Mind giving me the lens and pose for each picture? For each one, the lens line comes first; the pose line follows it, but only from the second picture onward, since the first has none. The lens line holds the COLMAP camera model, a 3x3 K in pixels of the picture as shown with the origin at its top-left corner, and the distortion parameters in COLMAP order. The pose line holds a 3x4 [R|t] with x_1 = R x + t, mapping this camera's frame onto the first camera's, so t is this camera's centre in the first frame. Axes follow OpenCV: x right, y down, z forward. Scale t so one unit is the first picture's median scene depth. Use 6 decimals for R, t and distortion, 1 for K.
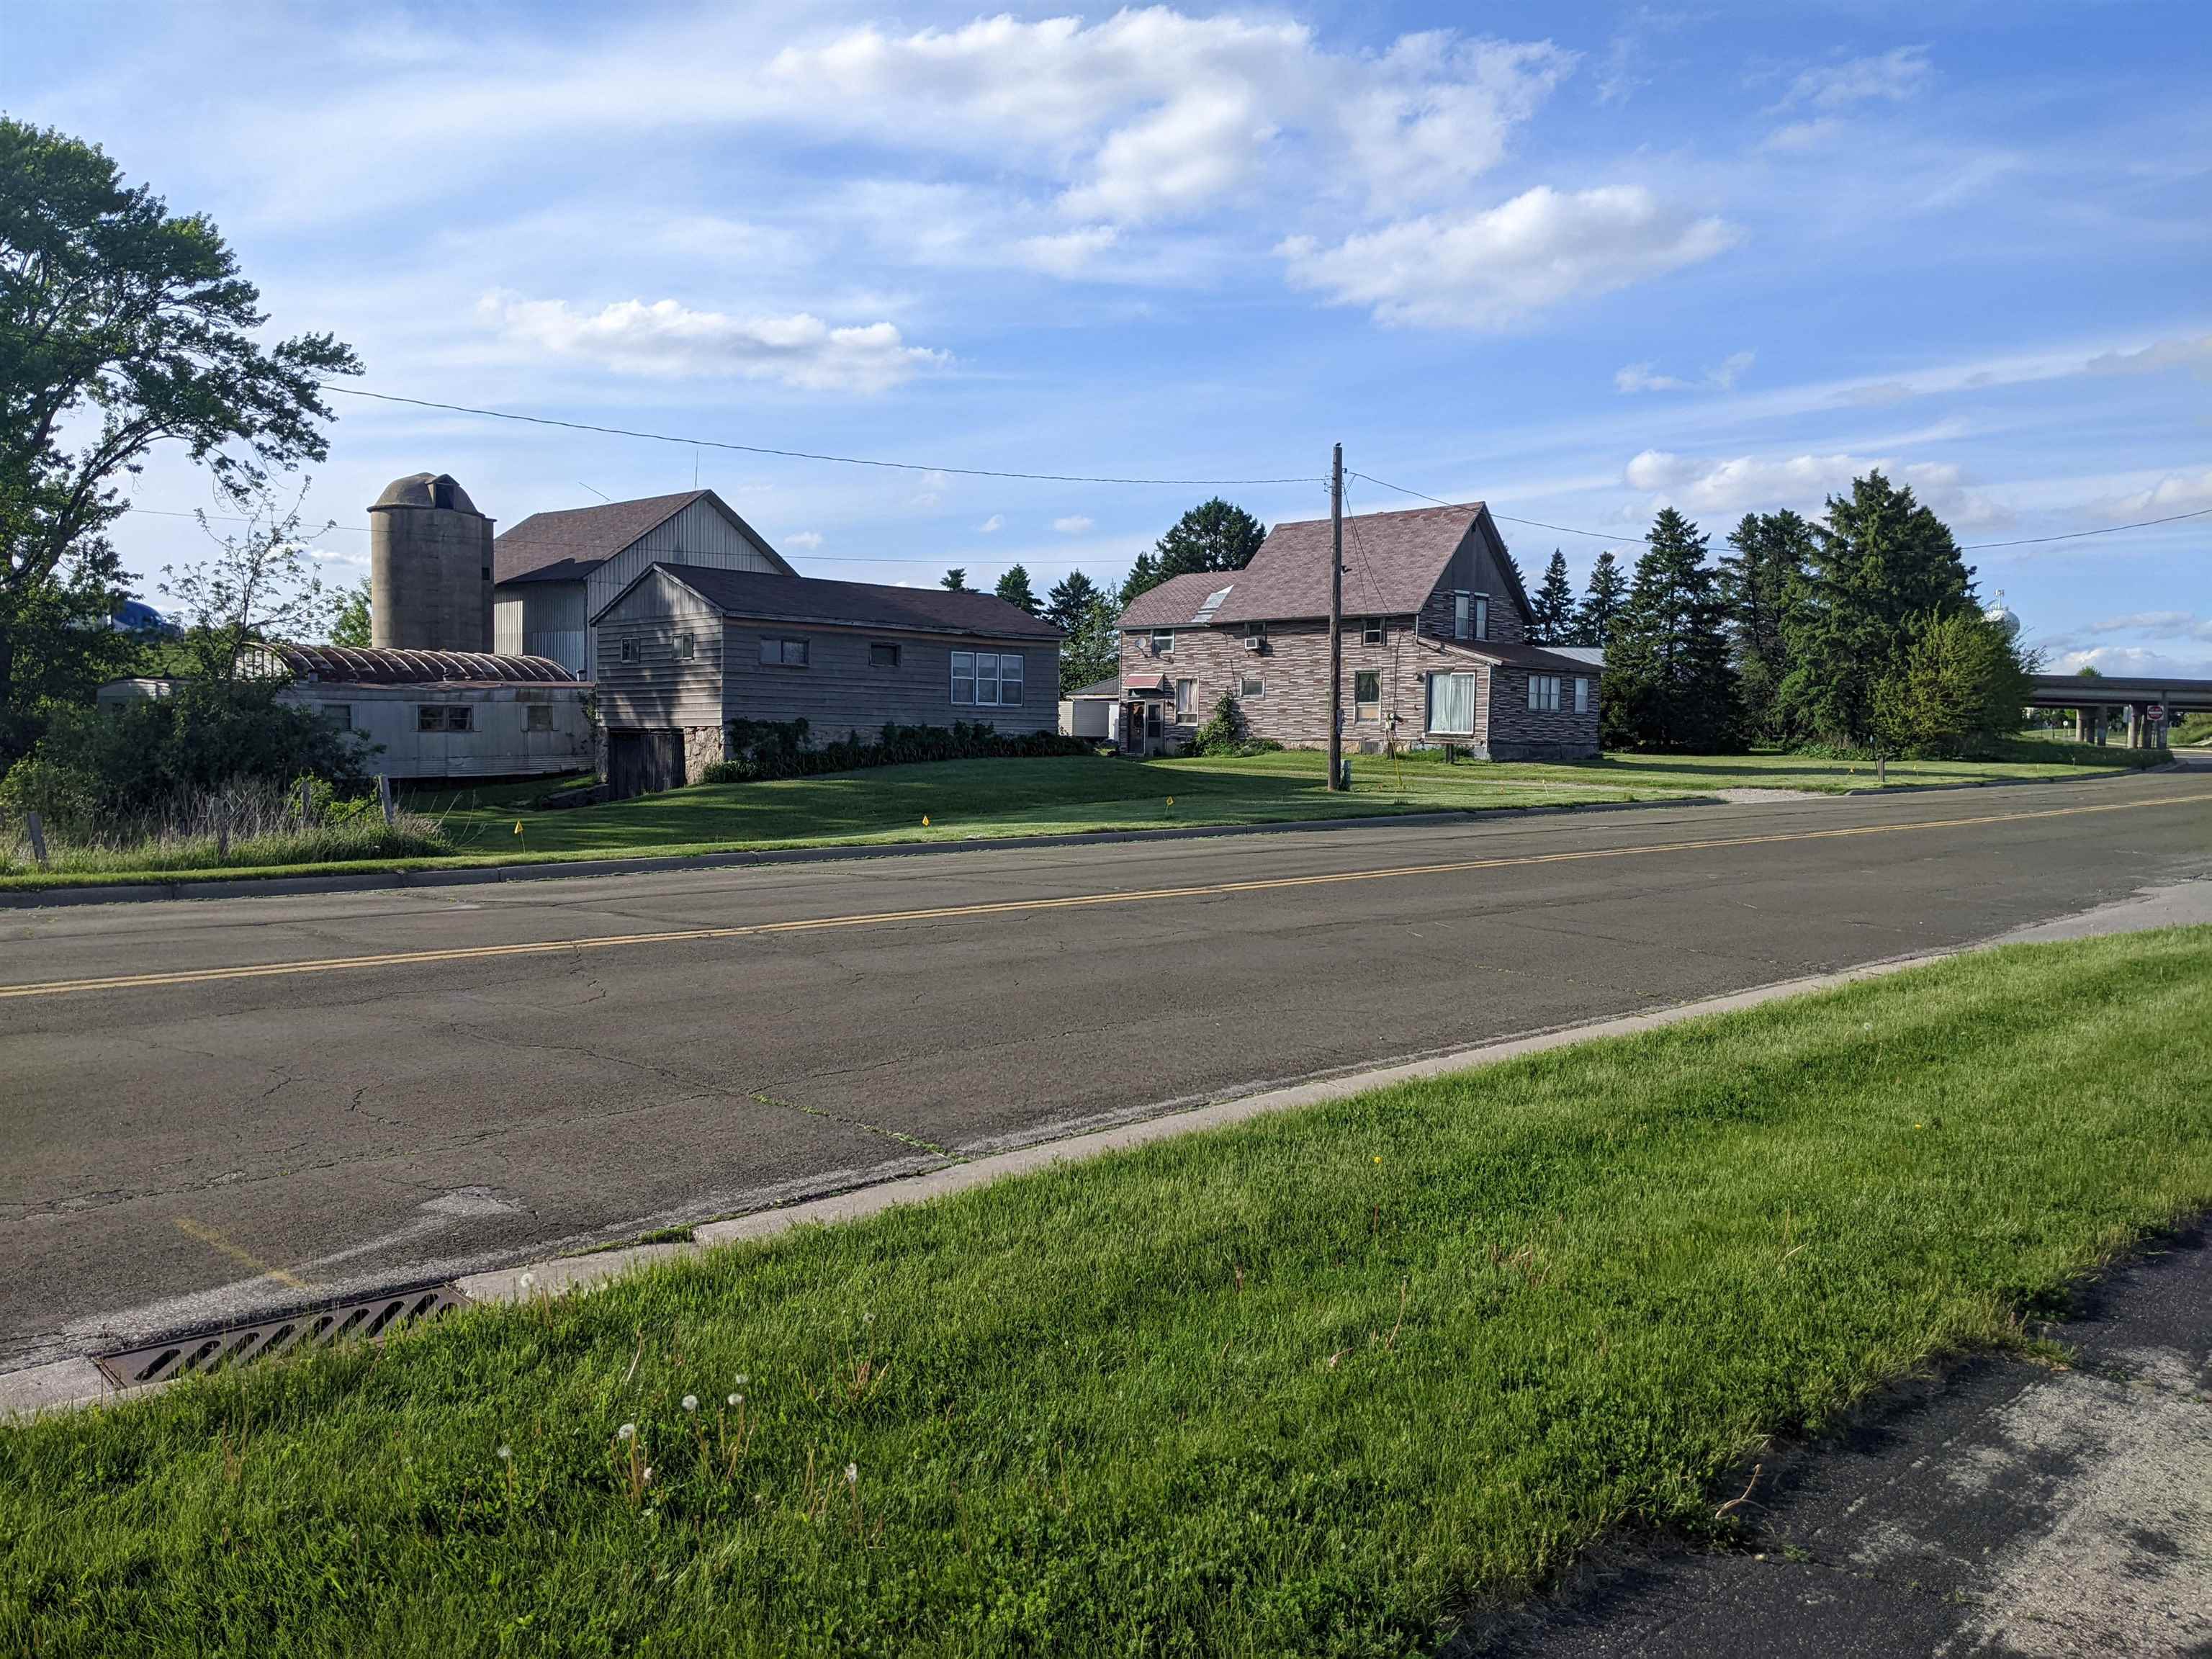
lens RADIAL K [[1727.6, 0, 1106.0], [0, 1727.6, 829.5], [0, 0, 1]] dist [0.284214, -0.000527]
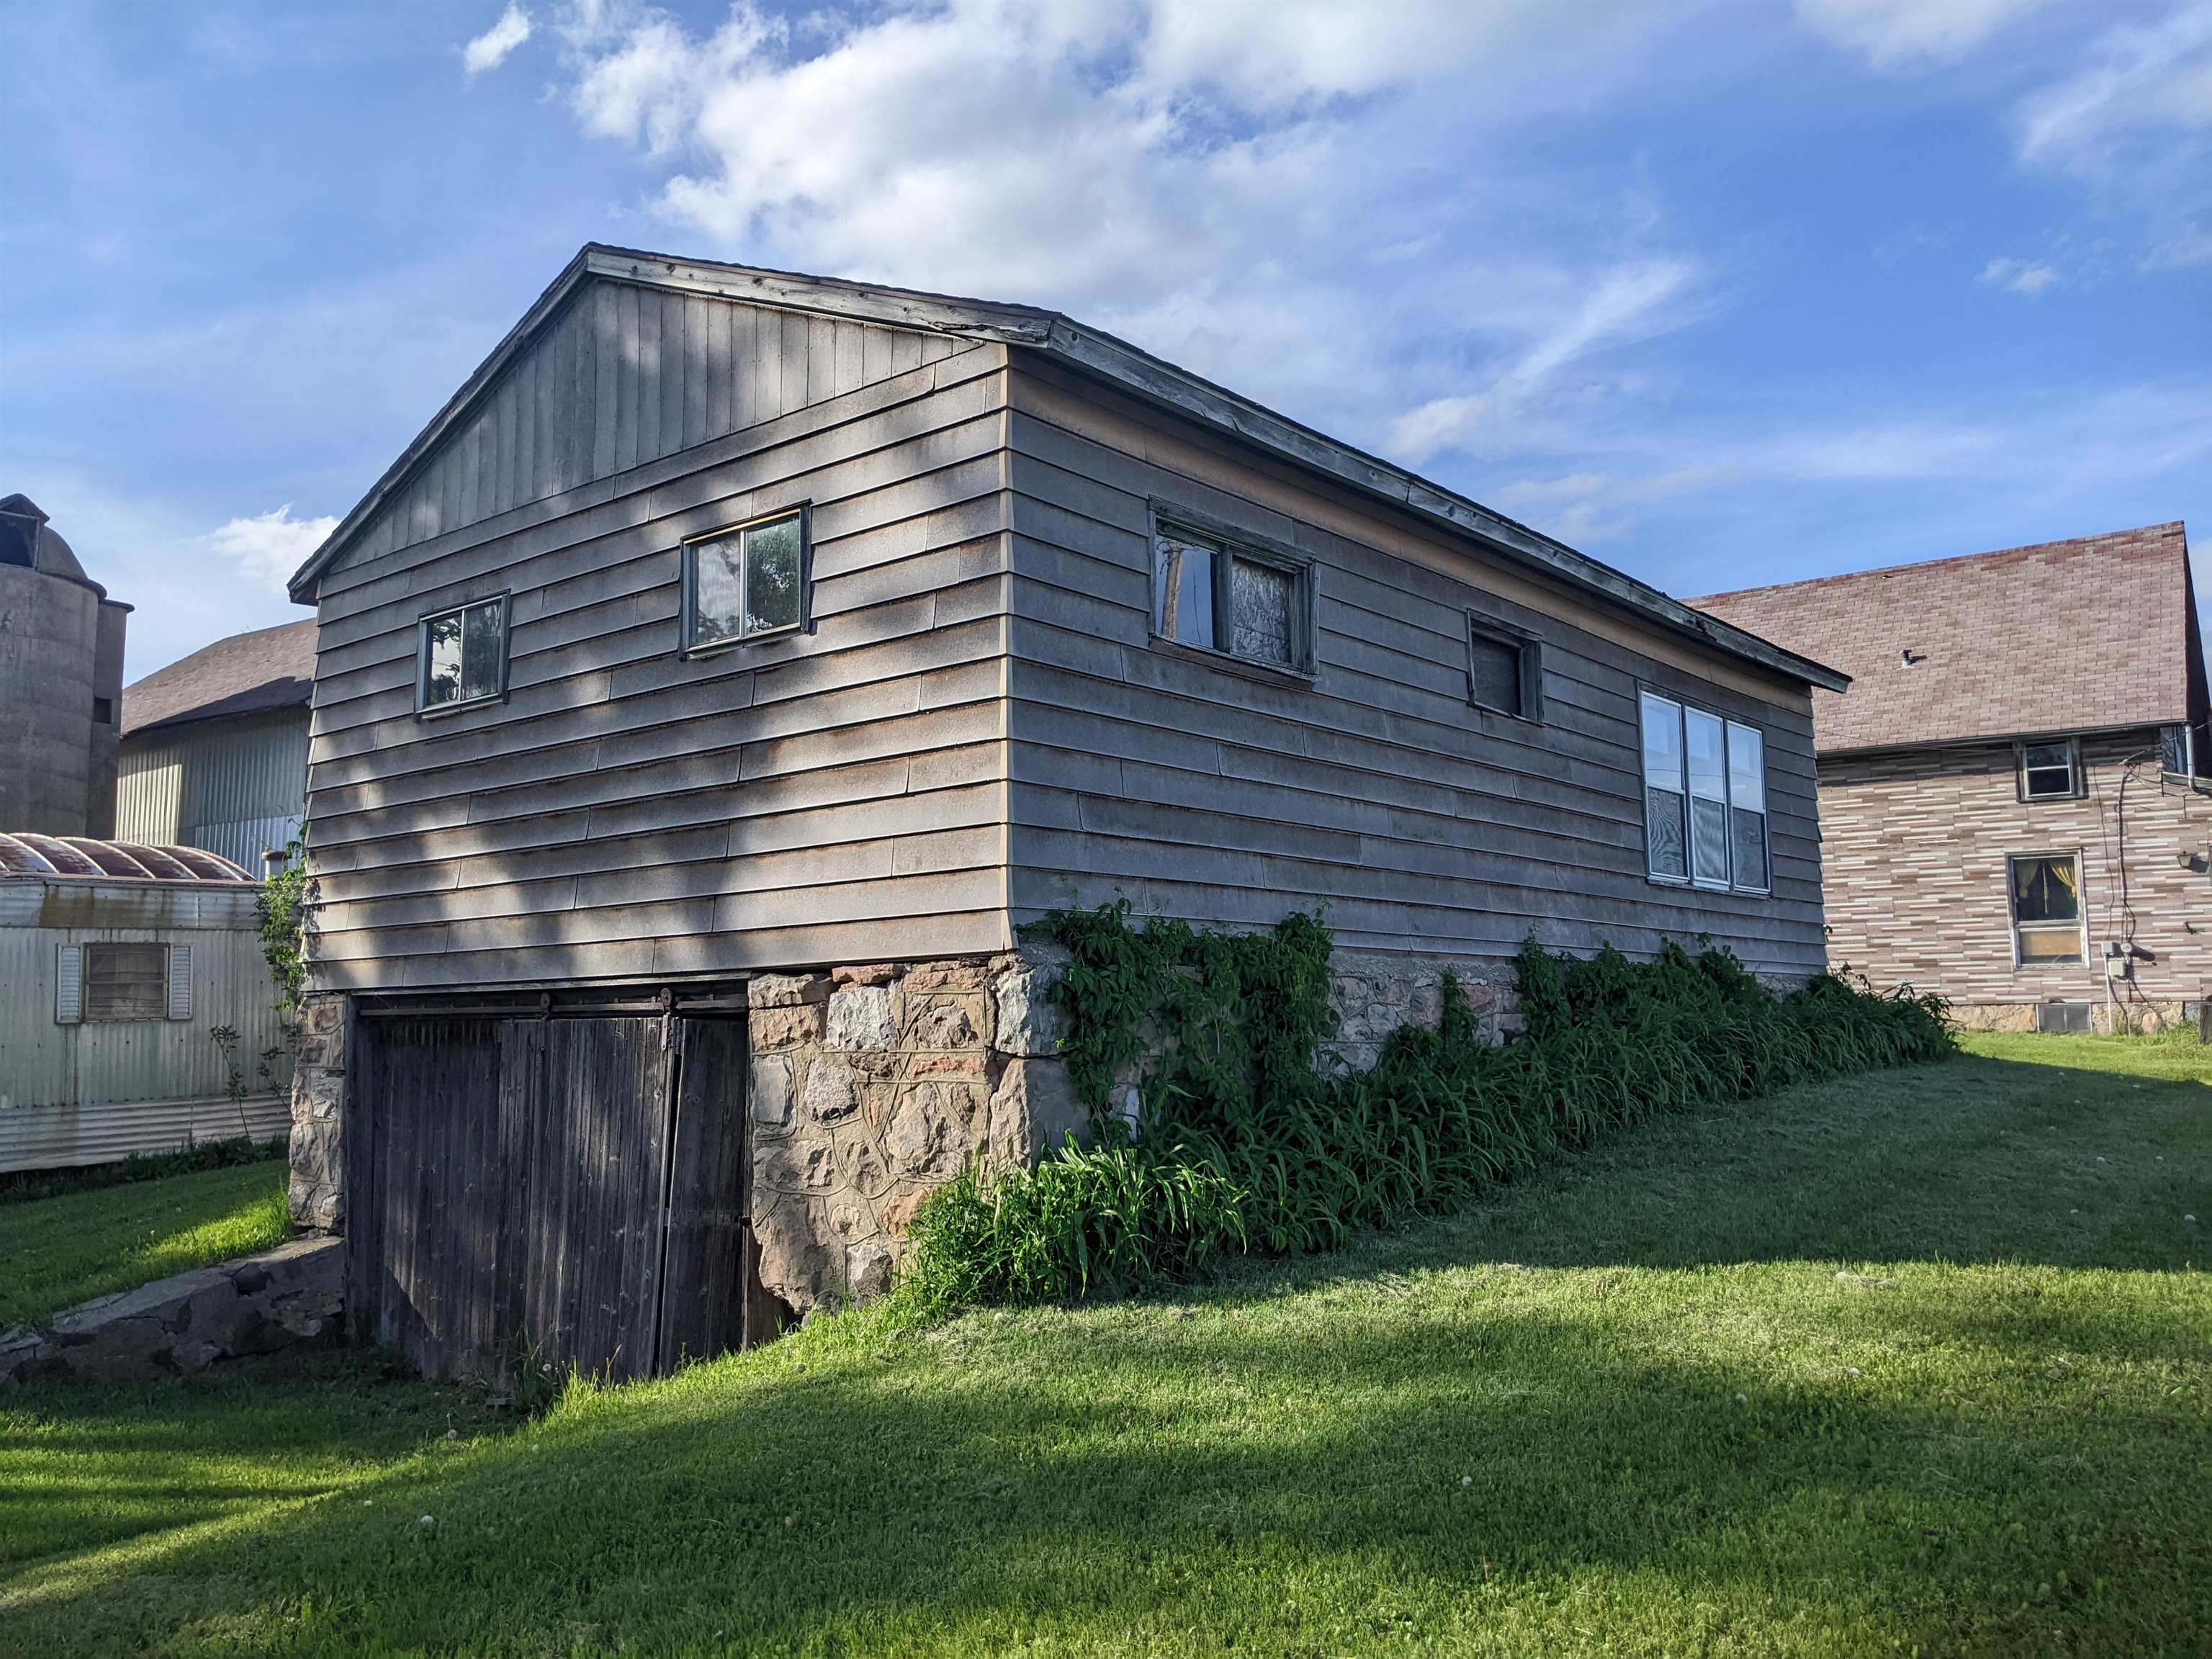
lens RADIAL K [[1716.8, 0, 1106.0], [0, 1716.8, 829.5], [0, 0, 1]] dist [0.119237, 0.002498]
pose [[0.990870, -0.007950, 0.134585, -0.226147], [0.029150, 0.987280, -0.156295, -0.042247], [-0.131630, 0.158791, 0.978498, 0.796383]]
